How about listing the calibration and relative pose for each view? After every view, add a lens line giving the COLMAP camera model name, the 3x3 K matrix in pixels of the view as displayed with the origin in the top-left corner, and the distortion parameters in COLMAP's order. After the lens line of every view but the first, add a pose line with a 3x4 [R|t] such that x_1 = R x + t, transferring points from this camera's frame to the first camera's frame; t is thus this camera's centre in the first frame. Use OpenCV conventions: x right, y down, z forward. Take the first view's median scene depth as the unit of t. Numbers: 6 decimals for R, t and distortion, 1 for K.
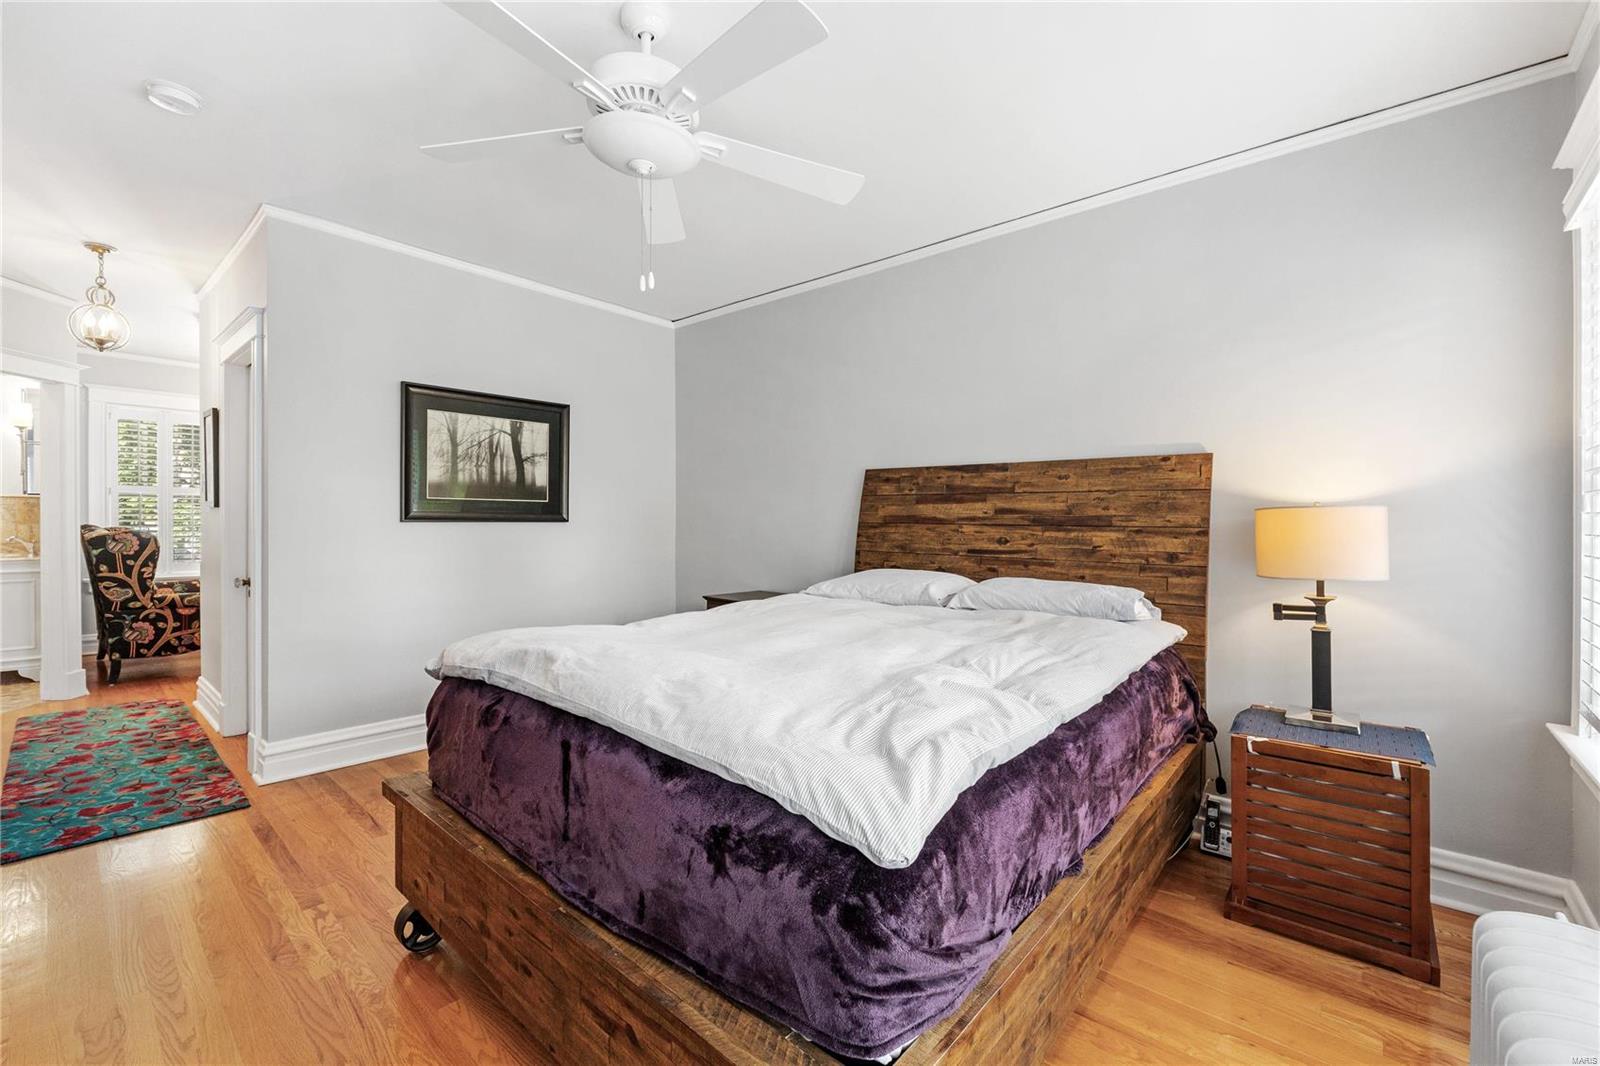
lens RADIAL K [[682.5, 0, 795.0], [0, 682.5, 536.0], [0, 0, 1]] dist [-0.008979, 0.000273]
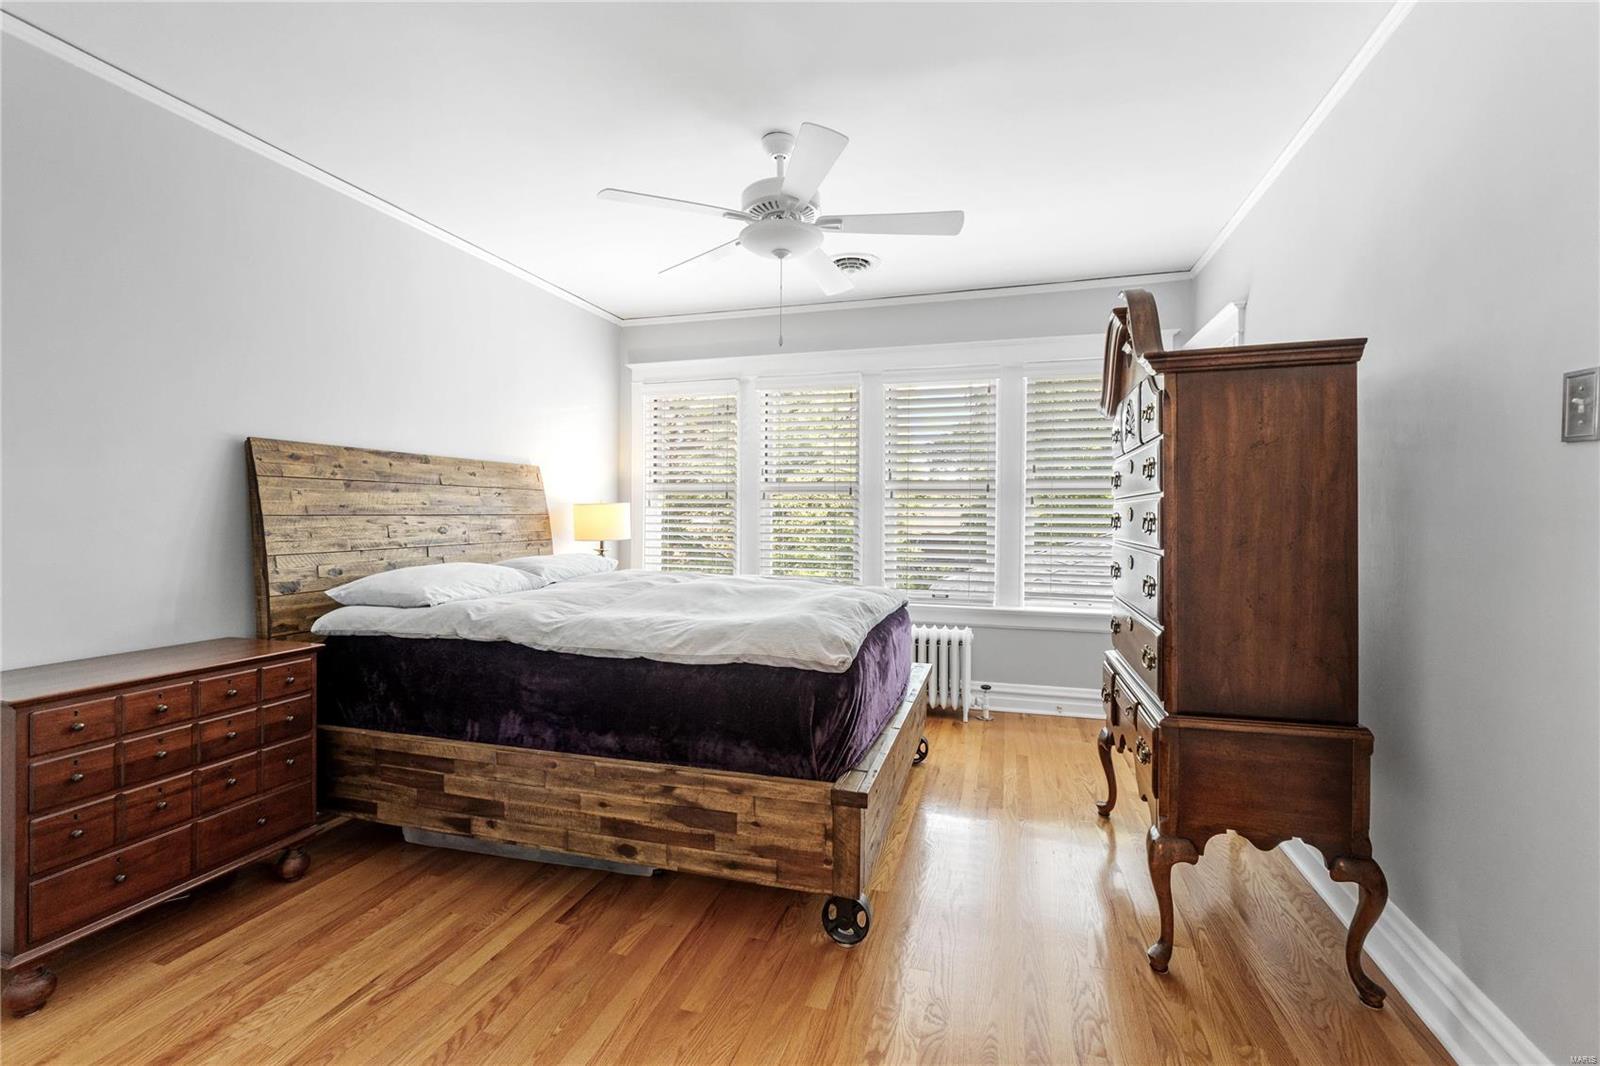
lens RADIAL K [[682.5, 0, 795.0], [0, 682.5, 536.0], [0, 0, 1]] dist [-0.008979, 0.000273]
pose [[-0.413942, -0.041170, 0.909372, -0.854674], [0.017228, 0.998444, 0.053044, -0.029433], [-0.910140, 0.037624, -0.412588, 0.912420]]
